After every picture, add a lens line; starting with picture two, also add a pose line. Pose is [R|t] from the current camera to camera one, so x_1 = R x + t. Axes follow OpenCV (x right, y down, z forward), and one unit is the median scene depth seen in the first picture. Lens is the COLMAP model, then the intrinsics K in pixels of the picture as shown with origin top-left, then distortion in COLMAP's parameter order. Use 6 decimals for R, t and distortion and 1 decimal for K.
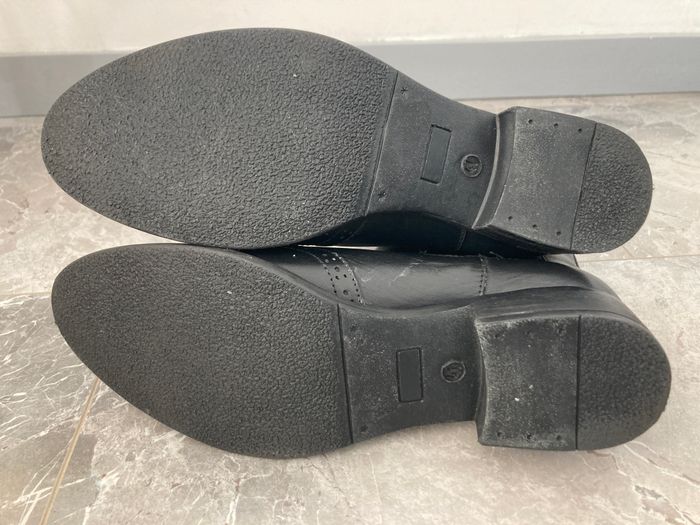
lens RADIAL K [[585.6, 0, 345.9], [0, 585.6, 262.6], [0, 0, 1]] dist [-0.000009, 0.007462]
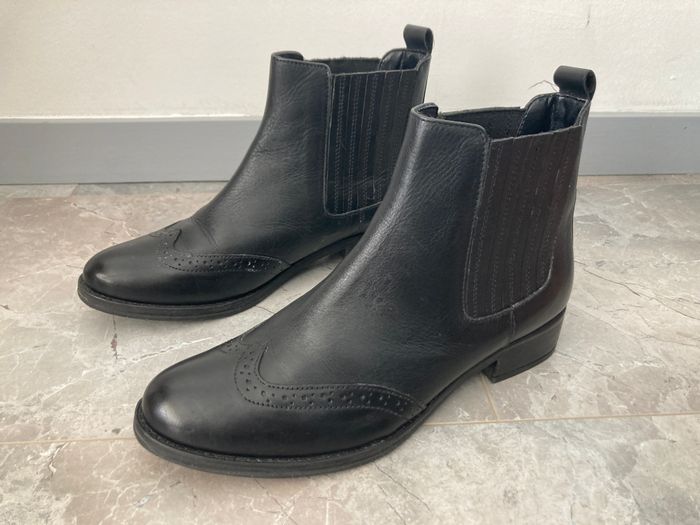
lens RADIAL K [[585.6, 0, 345.7], [0, 585.6, 257.4], [0, 0, 1]] dist [-0.000009, 0.007462]
pose [[0.999637, 0.025958, -0.007188, 0.283231], [-0.026248, 0.998696, -0.043787, -0.200411], [0.006042, 0.043959, 0.999015, 0.166158]]
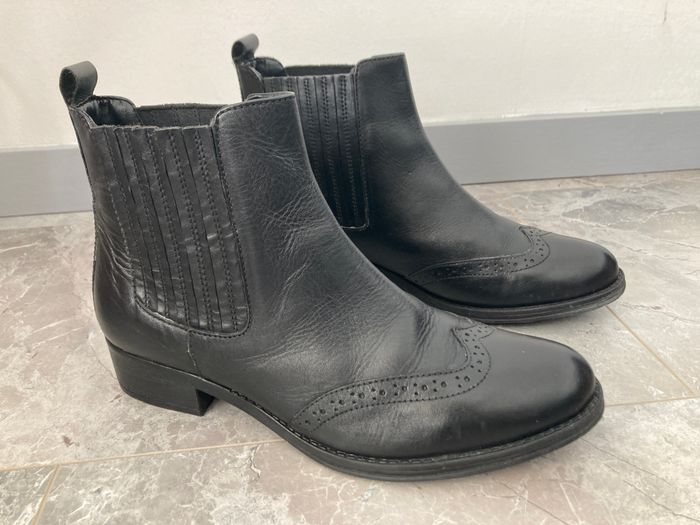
lens RADIAL K [[585.6, 0, 342.6], [0, 585.6, 264.8], [0, 0, 1]] dist [-0.000009, 0.007462]
pose [[0.999432, -0.032132, 0.010133, 0.008679], [0.032981, 0.994503, -0.099375, -0.124487], [-0.006884, 0.099653, 0.994998, 0.195992]]
